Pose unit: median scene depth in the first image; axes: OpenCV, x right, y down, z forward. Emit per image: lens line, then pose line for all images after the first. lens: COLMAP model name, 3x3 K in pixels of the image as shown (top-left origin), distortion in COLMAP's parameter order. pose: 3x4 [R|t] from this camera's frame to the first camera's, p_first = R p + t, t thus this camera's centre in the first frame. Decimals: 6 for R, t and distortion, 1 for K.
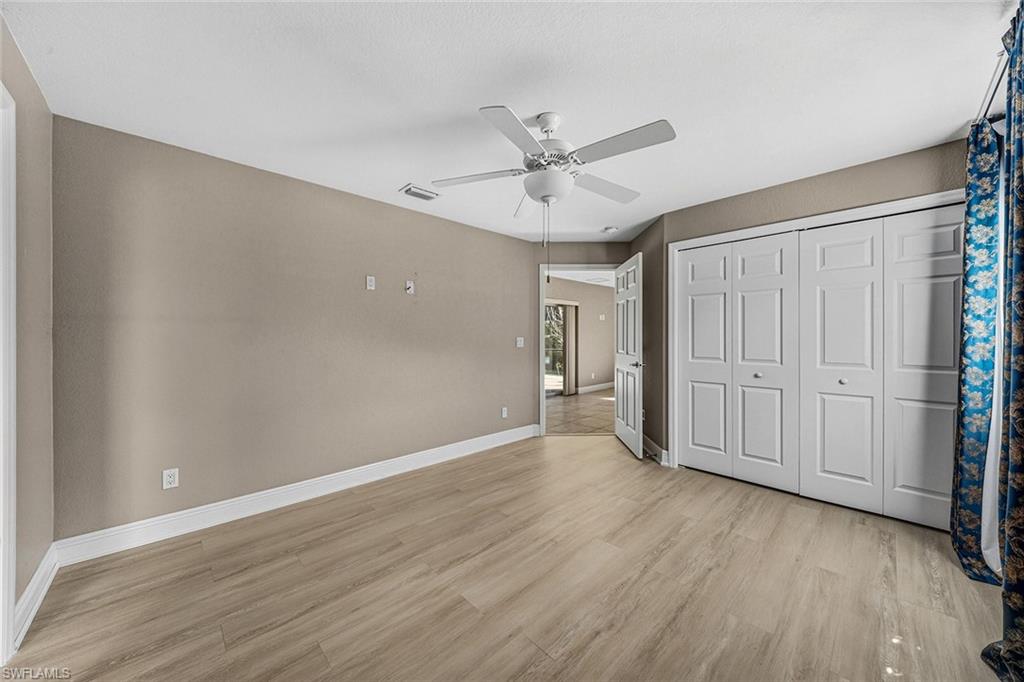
lens RADIAL K [[359.2, 0, 510.3], [0, 359.2, 338.8], [0, 0, 1]] dist [-0.009587, -0.000502]
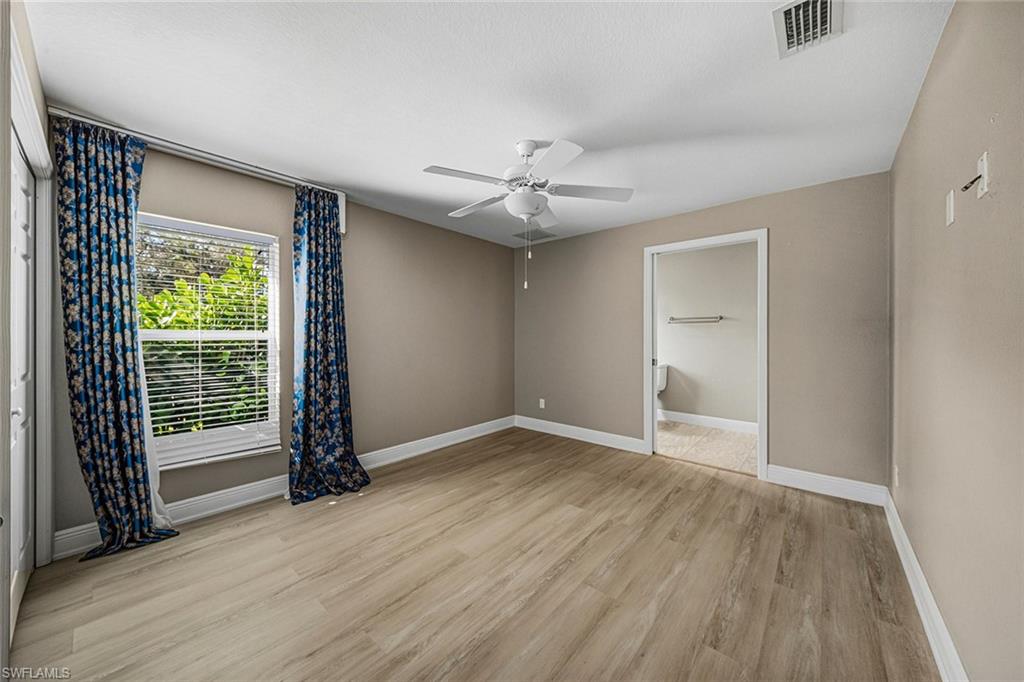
lens RADIAL K [[359.2, 0, 513.0], [0, 359.2, 337.6], [0, 0, 1]] dist [-0.009587, -0.000502]
pose [[-0.995023, -0.000870, -0.099641, 0.271567], [-0.001889, 0.999947, 0.010131, -0.010311], [0.099627, 0.010269, -0.994972, 2.200269]]
